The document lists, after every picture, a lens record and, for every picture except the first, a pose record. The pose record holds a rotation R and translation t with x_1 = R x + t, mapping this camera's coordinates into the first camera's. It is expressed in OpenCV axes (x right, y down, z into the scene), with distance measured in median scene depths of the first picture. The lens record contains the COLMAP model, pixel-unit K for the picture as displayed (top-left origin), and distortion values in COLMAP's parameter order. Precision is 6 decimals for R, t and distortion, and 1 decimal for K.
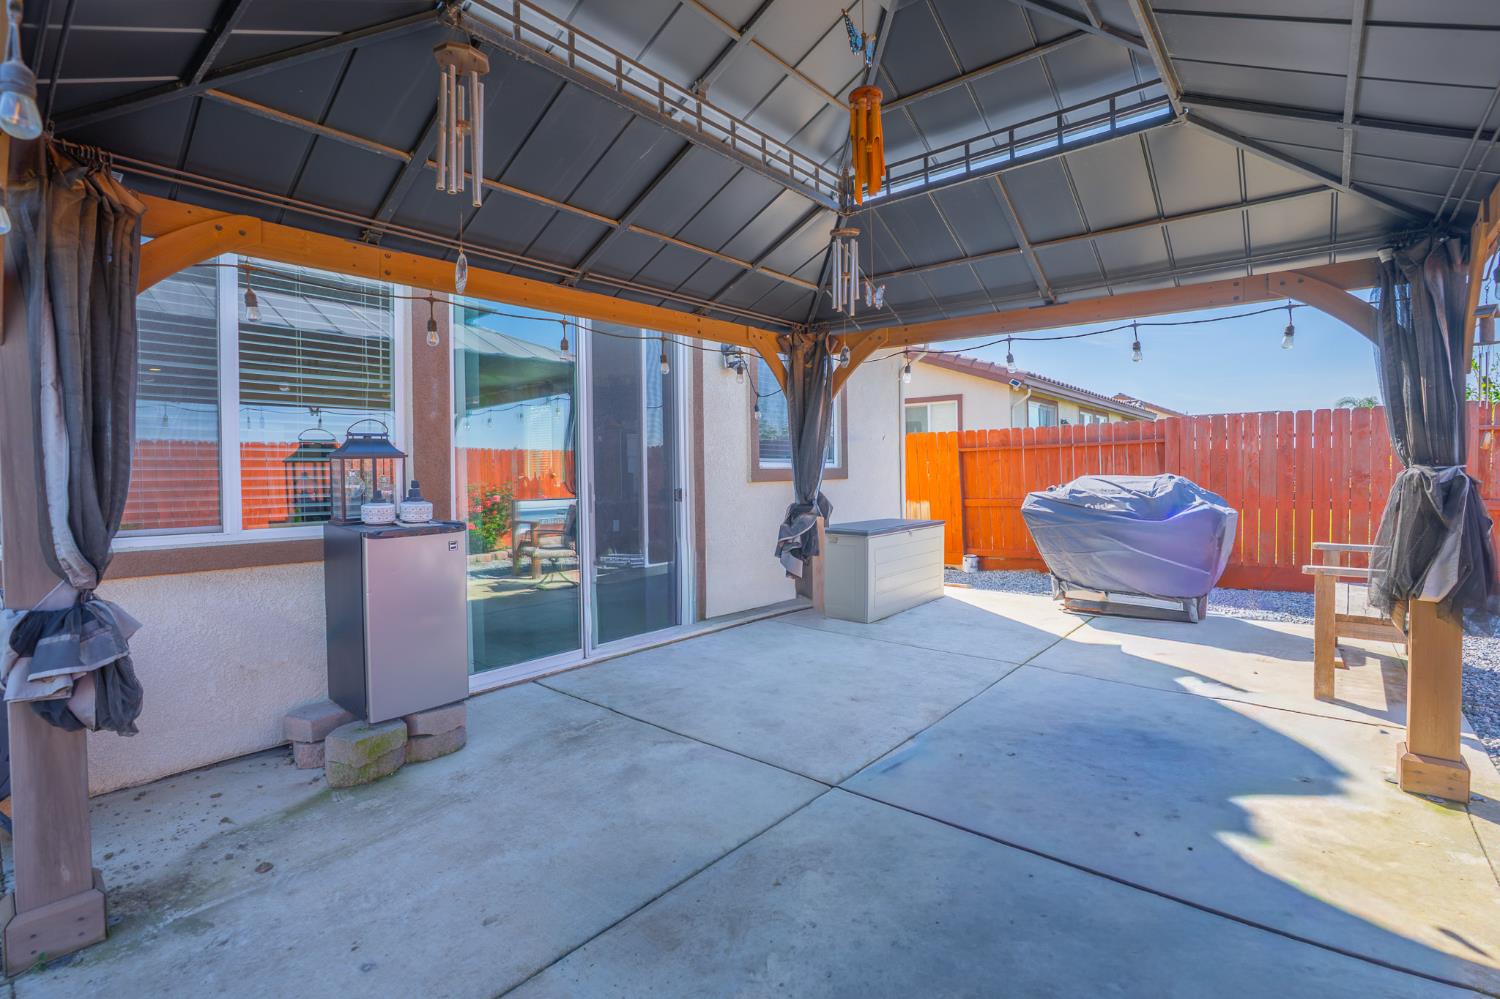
lens RADIAL K [[683.7, 0, 745.4], [0, 683.7, 488.1], [0, 0, 1]] dist [-0.069581, 0.025524]
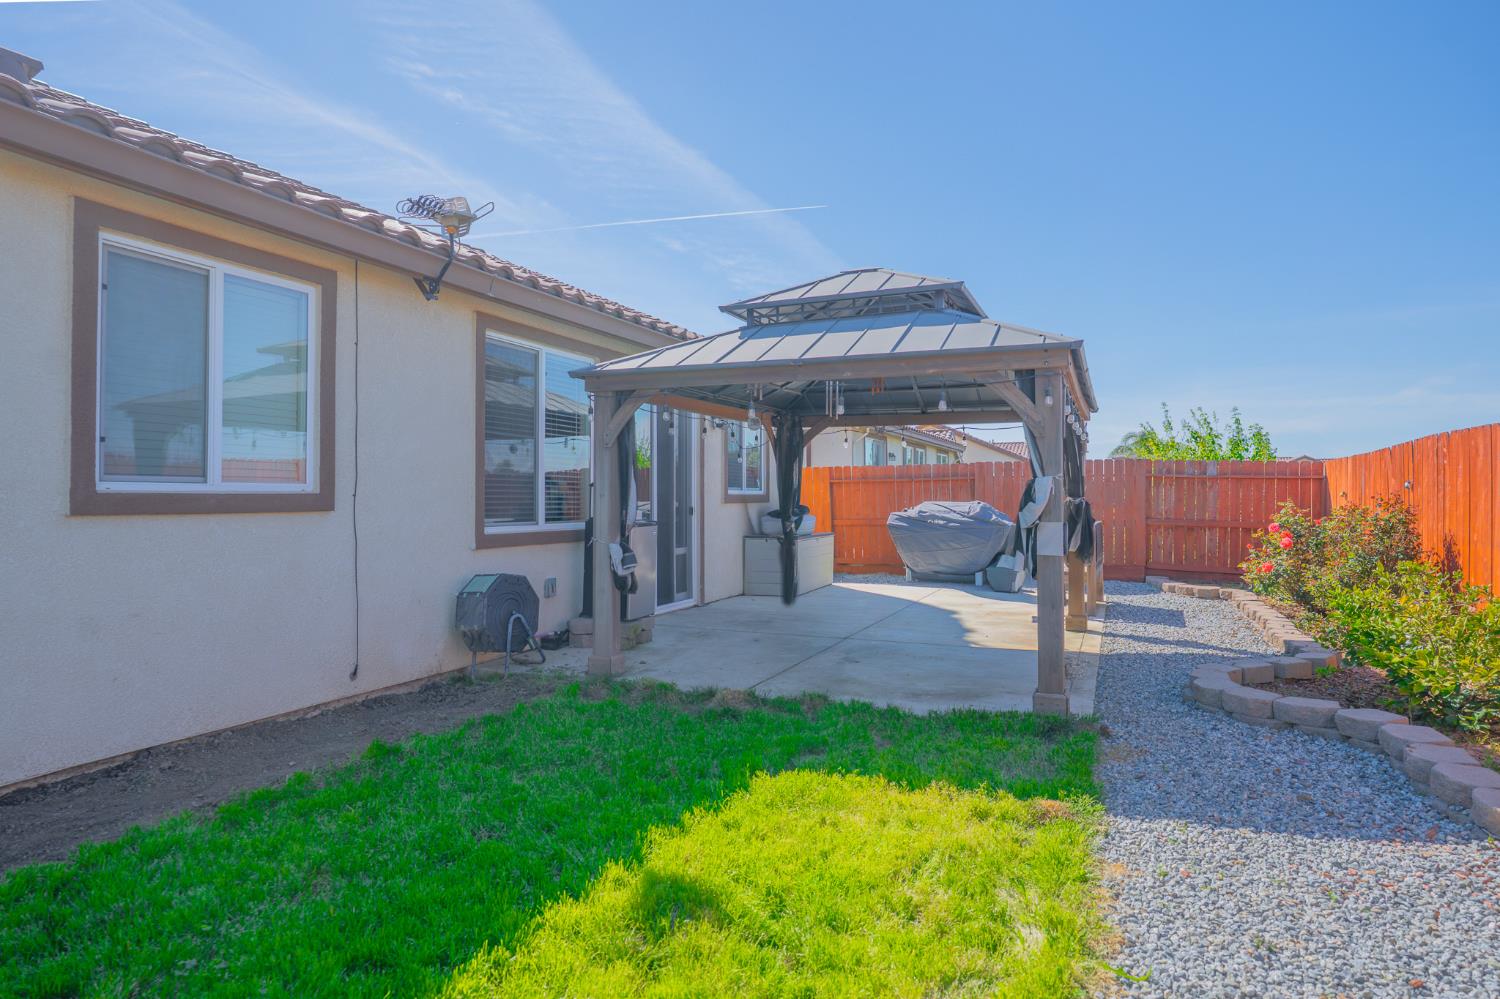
lens RADIAL K [[854.5, 0, 754.8], [0, 854.5, 497.4], [0, 0, 1]] dist [-0.001315, -0.000119]
pose [[0.951977, 0.012430, 0.305917, -0.530085], [-0.004910, 0.999667, -0.025339, 0.026632], [-0.306130, 0.022620, 0.951721, -0.832235]]
